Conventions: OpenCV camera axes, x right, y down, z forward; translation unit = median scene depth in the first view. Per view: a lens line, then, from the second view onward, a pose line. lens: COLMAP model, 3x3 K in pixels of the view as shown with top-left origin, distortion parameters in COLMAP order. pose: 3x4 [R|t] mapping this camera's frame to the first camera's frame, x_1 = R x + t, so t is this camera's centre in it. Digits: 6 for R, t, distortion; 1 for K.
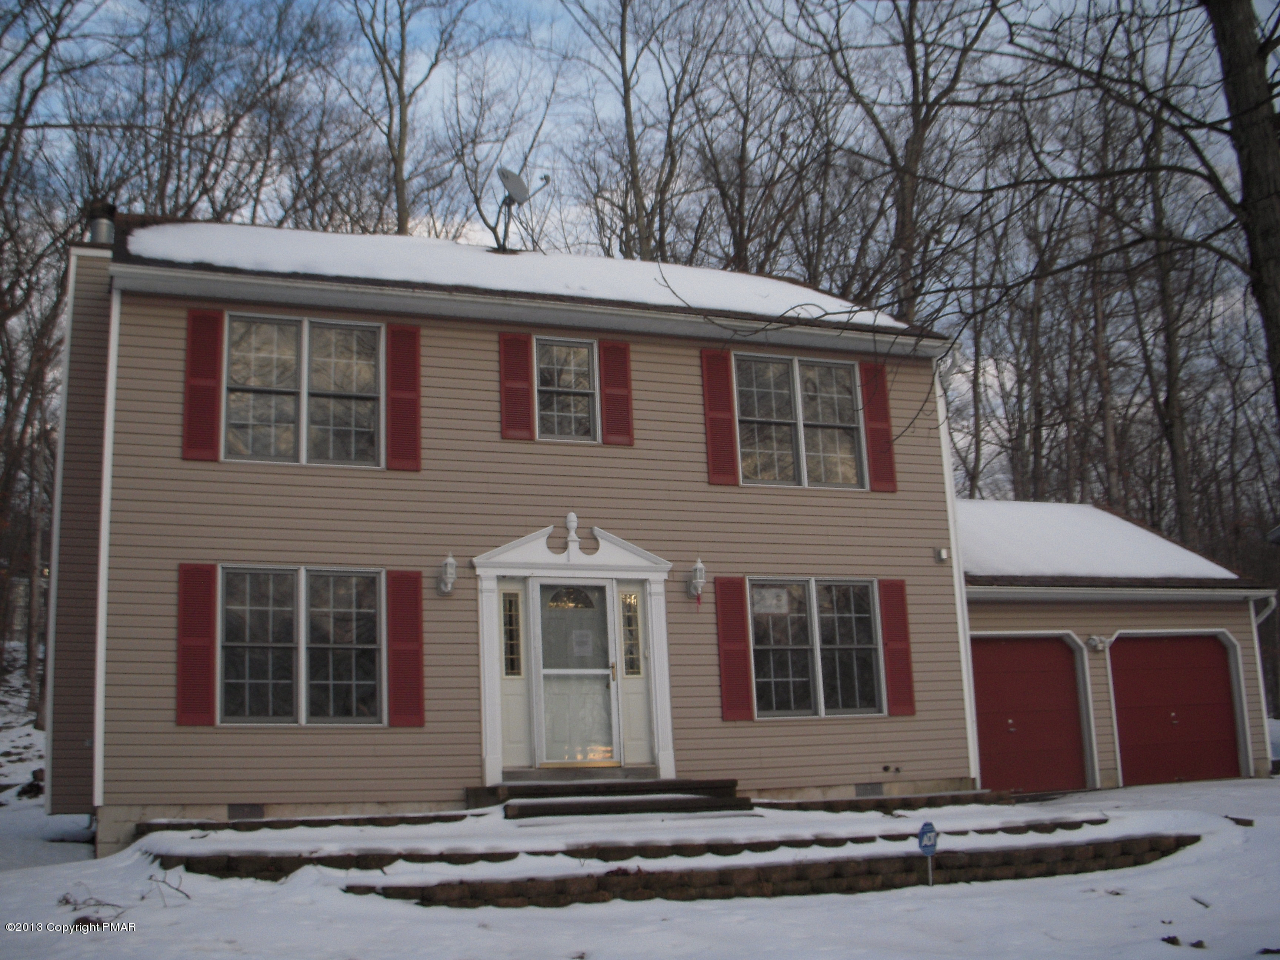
lens RADIAL K [[1391.0, 0, 668.0], [0, 1391.0, 451.8], [0, 0, 1]] dist [-0.229943, 0.202175]
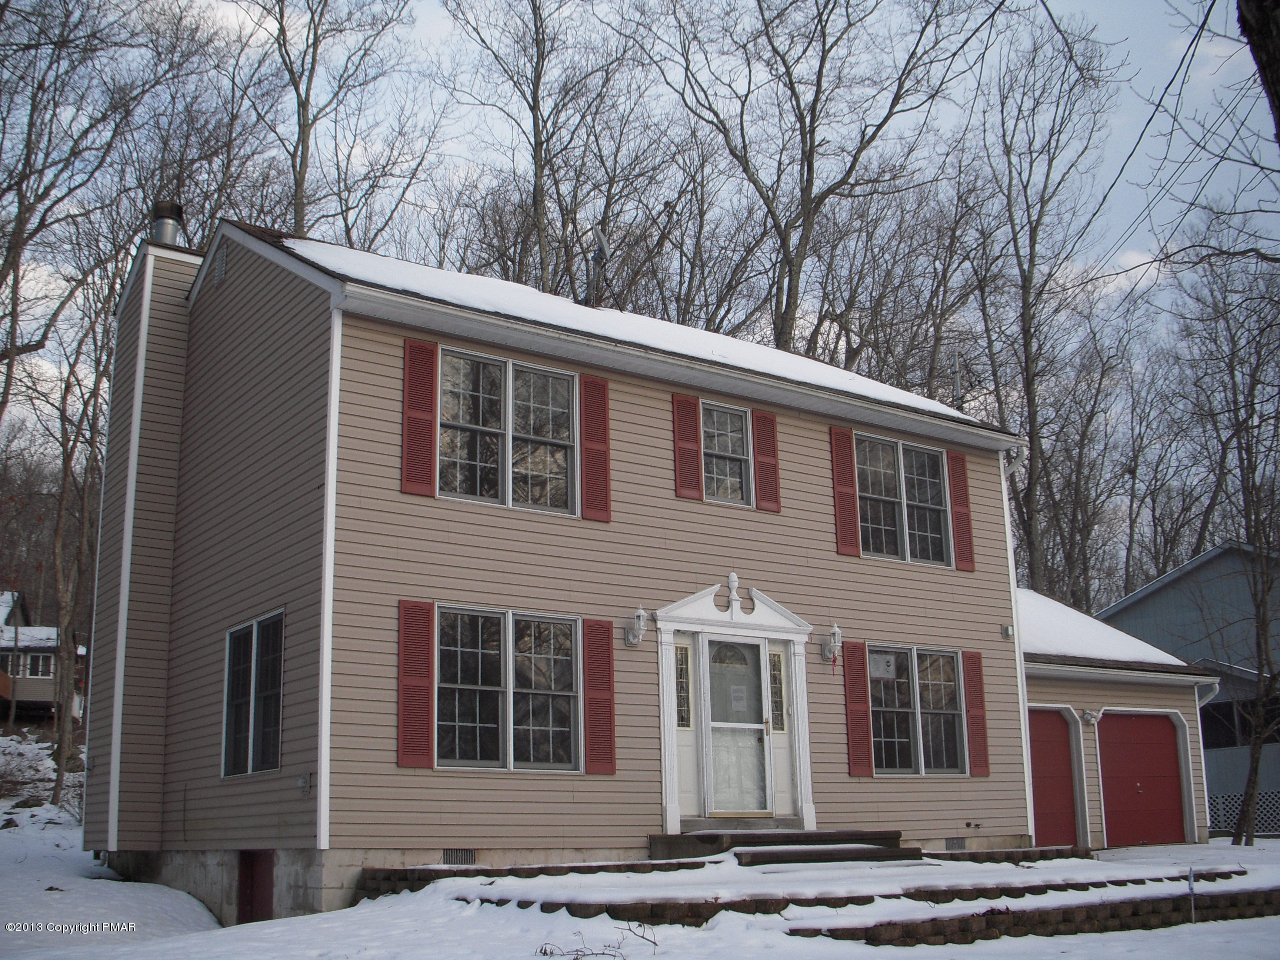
lens RADIAL K [[1391.0, 0, 668.0], [0, 1391.0, 451.8], [0, 0, 1]] dist [-0.229943, 0.202175]
pose [[0.969267, 0.092004, 0.228158, -0.371214], [-0.083356, 0.995398, -0.047275, 0.006736], [-0.231457, 0.026804, 0.972476, -0.005950]]
